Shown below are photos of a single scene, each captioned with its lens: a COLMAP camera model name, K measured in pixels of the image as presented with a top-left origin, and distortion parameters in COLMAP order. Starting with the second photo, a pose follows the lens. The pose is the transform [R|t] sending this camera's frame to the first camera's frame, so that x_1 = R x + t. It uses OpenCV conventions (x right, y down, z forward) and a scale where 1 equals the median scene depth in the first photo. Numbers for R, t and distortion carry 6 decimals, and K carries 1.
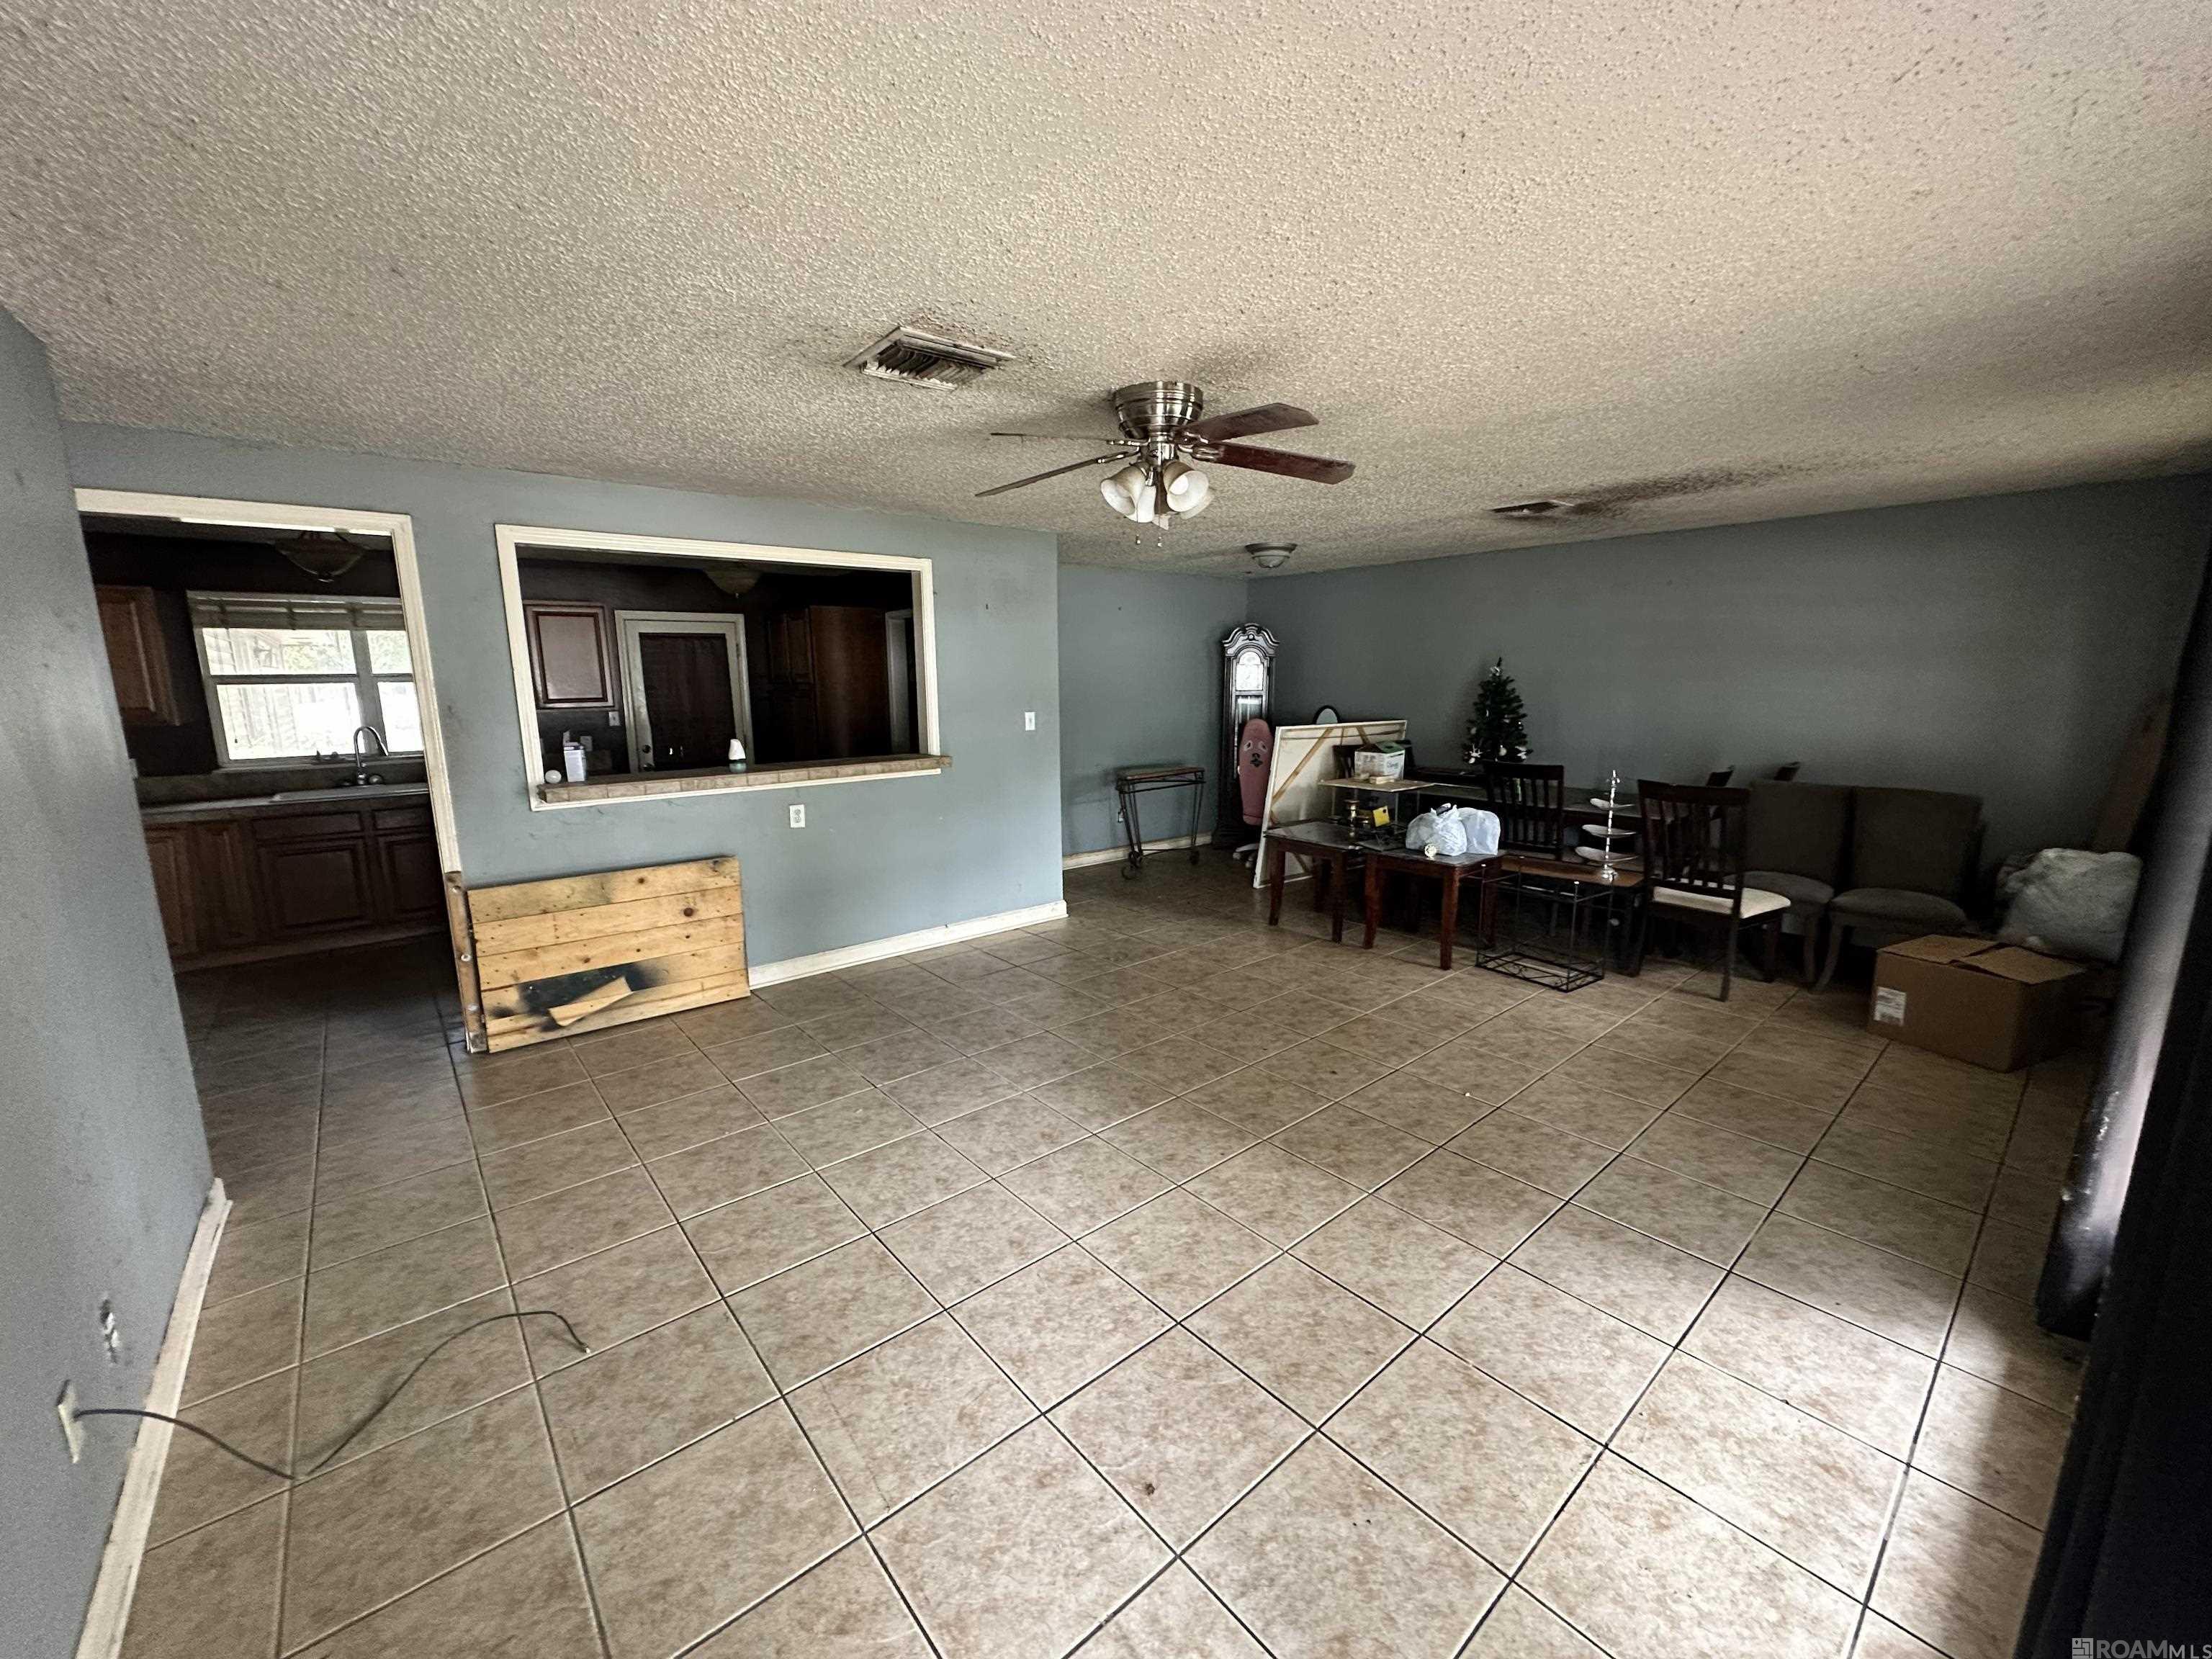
lens RADIAL K [[878.8, 0, 1103.9], [0, 878.8, 832.5], [0, 0, 1]] dist [-0.002443, 0.000043]
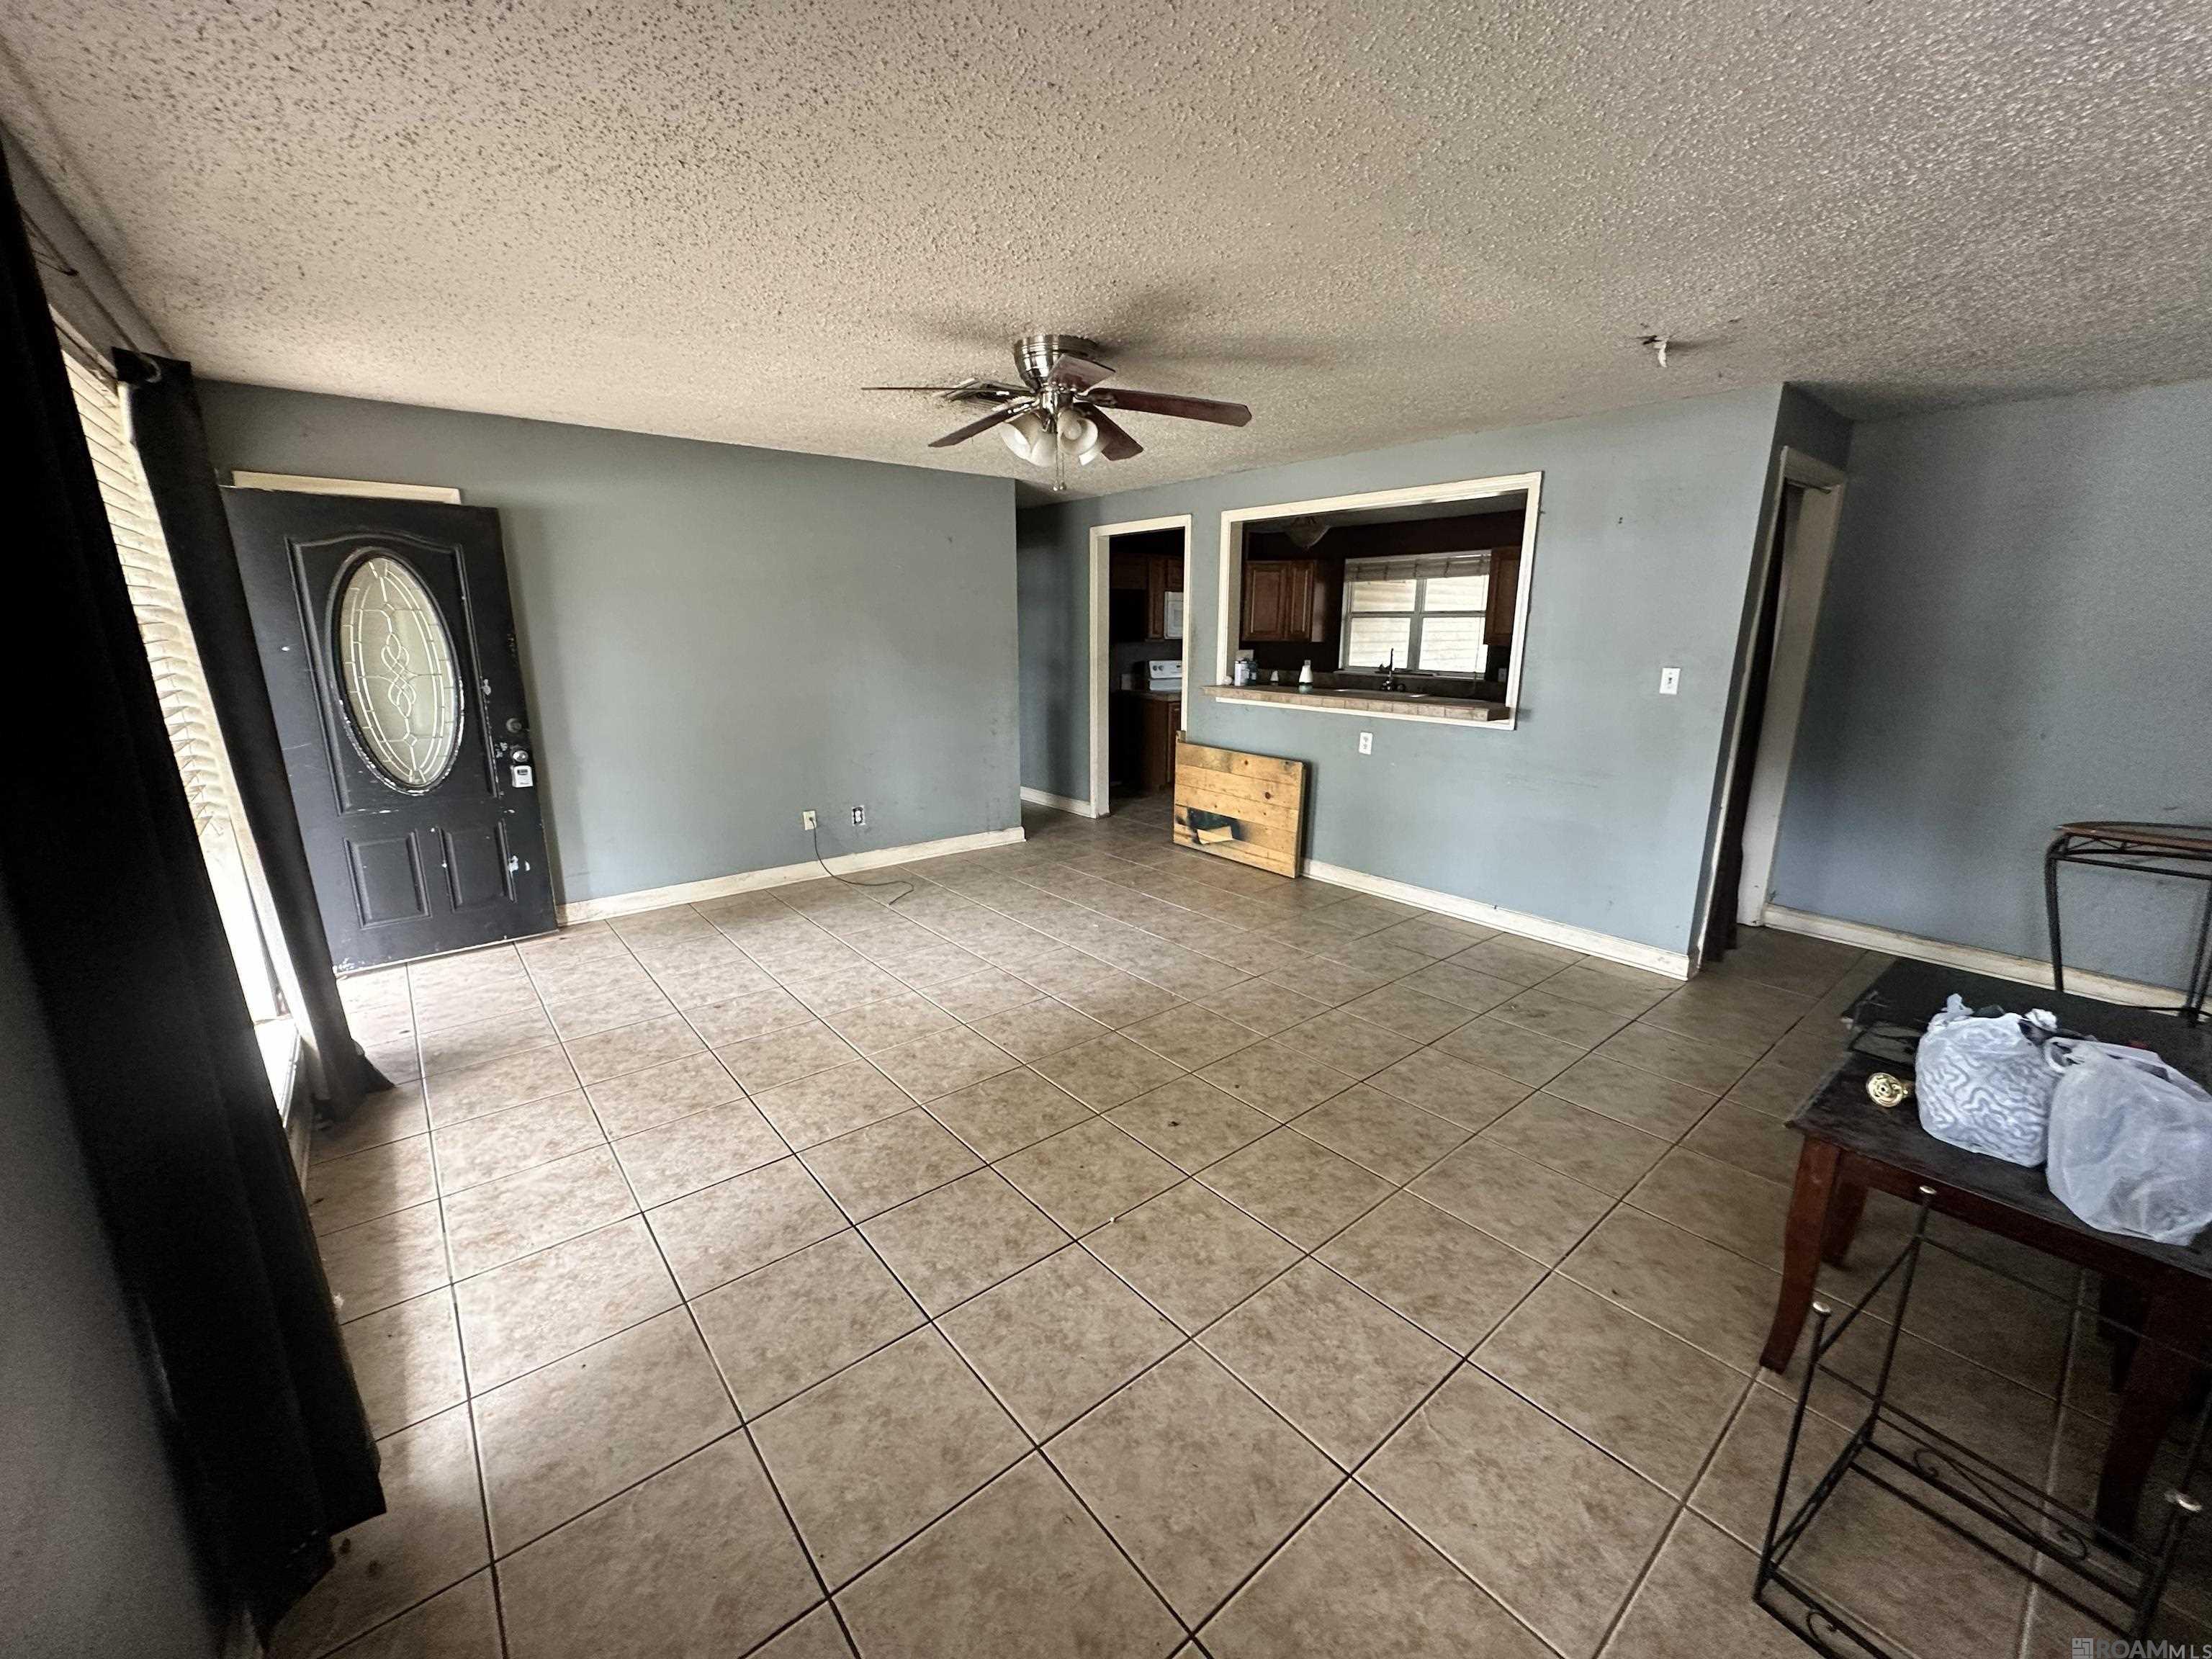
lens RADIAL K [[878.8, 0, 1103.8], [0, 878.8, 828.1], [0, 0, 1]] dist [-0.002443, 0.000043]
pose [[-0.011897, 0.240909, -0.970475, 0.887786], [-0.181497, 0.953902, 0.239020, -0.143654], [0.983320, 0.178981, 0.032376, 0.798291]]
